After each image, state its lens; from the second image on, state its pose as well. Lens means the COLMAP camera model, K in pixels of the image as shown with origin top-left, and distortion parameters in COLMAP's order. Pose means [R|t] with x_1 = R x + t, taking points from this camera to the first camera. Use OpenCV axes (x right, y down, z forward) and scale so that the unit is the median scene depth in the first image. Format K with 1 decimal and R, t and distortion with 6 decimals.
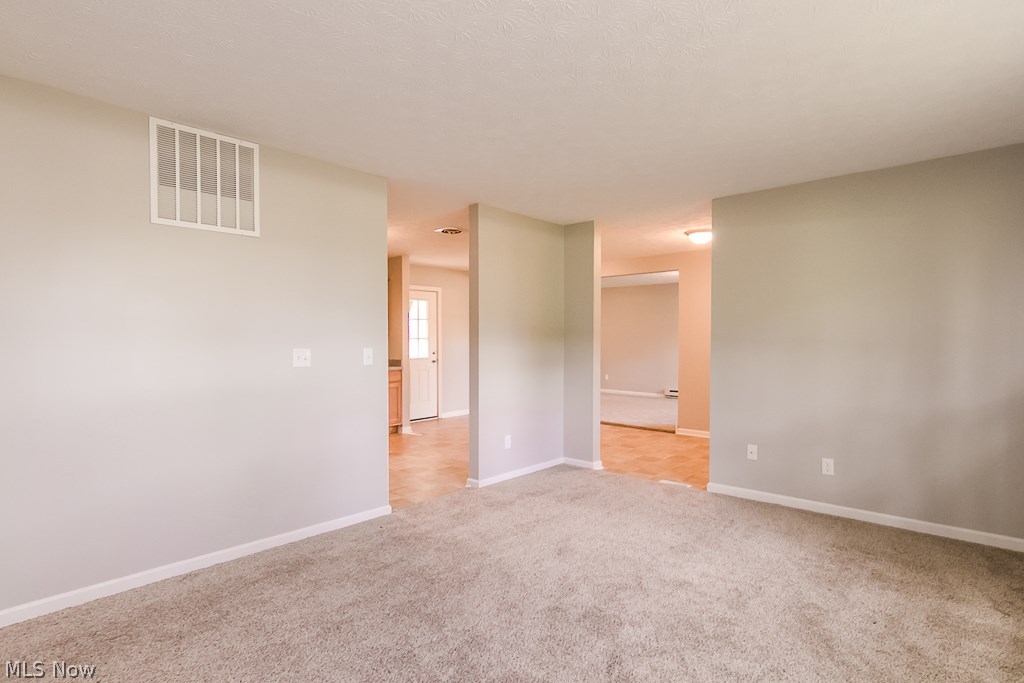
lens RADIAL K [[522.2, 0, 510.8], [0, 522.2, 343.1], [0, 0, 1]] dist [-0.004301, -0.000128]
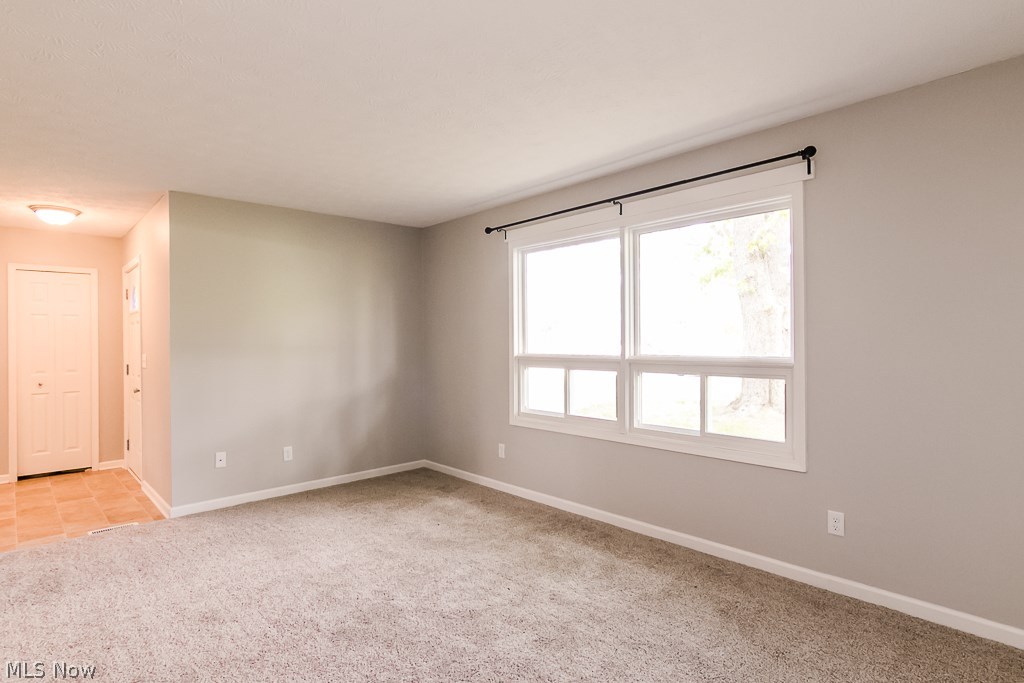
lens RADIAL K [[522.2, 0, 513.3], [0, 522.2, 339.7], [0, 0, 1]] dist [-0.004301, -0.000128]
pose [[0.097282, 0.004505, 0.995247, -0.580984], [0.021582, 0.999745, -0.006635, -0.001673], [-0.995023, 0.022125, 0.097160, 0.422866]]
